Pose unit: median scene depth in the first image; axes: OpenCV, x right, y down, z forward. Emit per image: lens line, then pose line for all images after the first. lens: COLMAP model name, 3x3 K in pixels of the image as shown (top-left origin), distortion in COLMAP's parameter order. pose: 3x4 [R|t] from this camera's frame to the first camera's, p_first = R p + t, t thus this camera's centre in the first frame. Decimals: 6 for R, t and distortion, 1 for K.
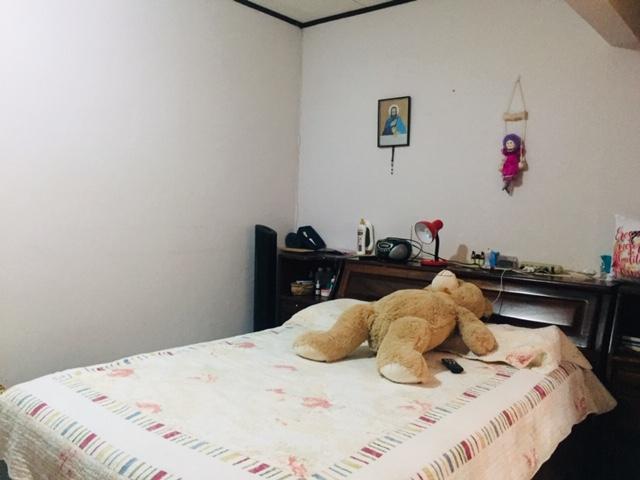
lens RADIAL K [[551.6, 0, 320.0], [0, 551.6, 240.0], [0, 0, 1]] dist [0.037636, -0.005562]
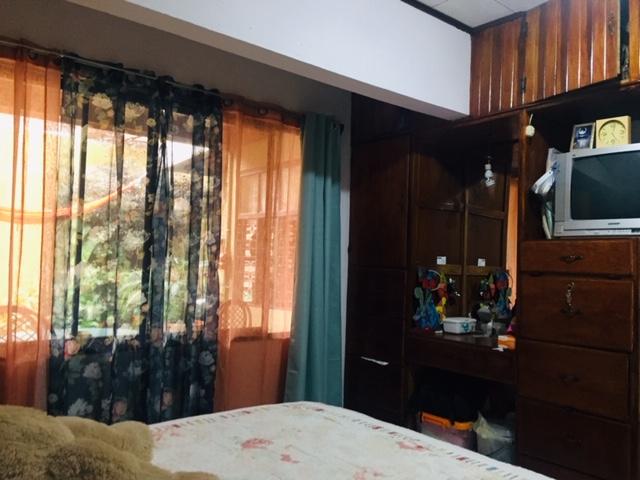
lens RADIAL K [[551.6, 0, 320.0], [0, 551.6, 240.0], [0, 0, 1]] dist [0.037636, -0.005562]
pose [[-0.979962, -0.063174, 0.188902, -0.155806], [-0.058790, 0.997857, 0.028730, -0.067199], [-0.190312, 0.017049, -0.981576, 1.047437]]
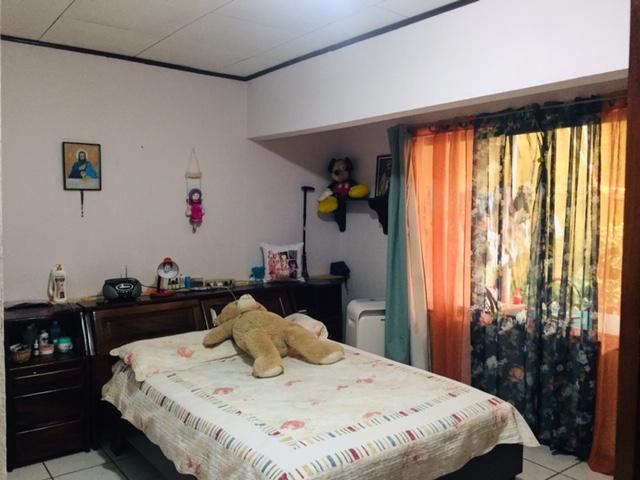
lens RADIAL K [[549.0, 0, 320.0], [0, 549.0, 240.0], [0, 0, 1]] dist [0.077032, -0.001414]
pose [[0.225921, -0.091481, 0.969841, -0.855989], [0.064347, 0.994808, 0.078846, -0.144730], [-0.972018, 0.044594, 0.230634, 0.379154]]
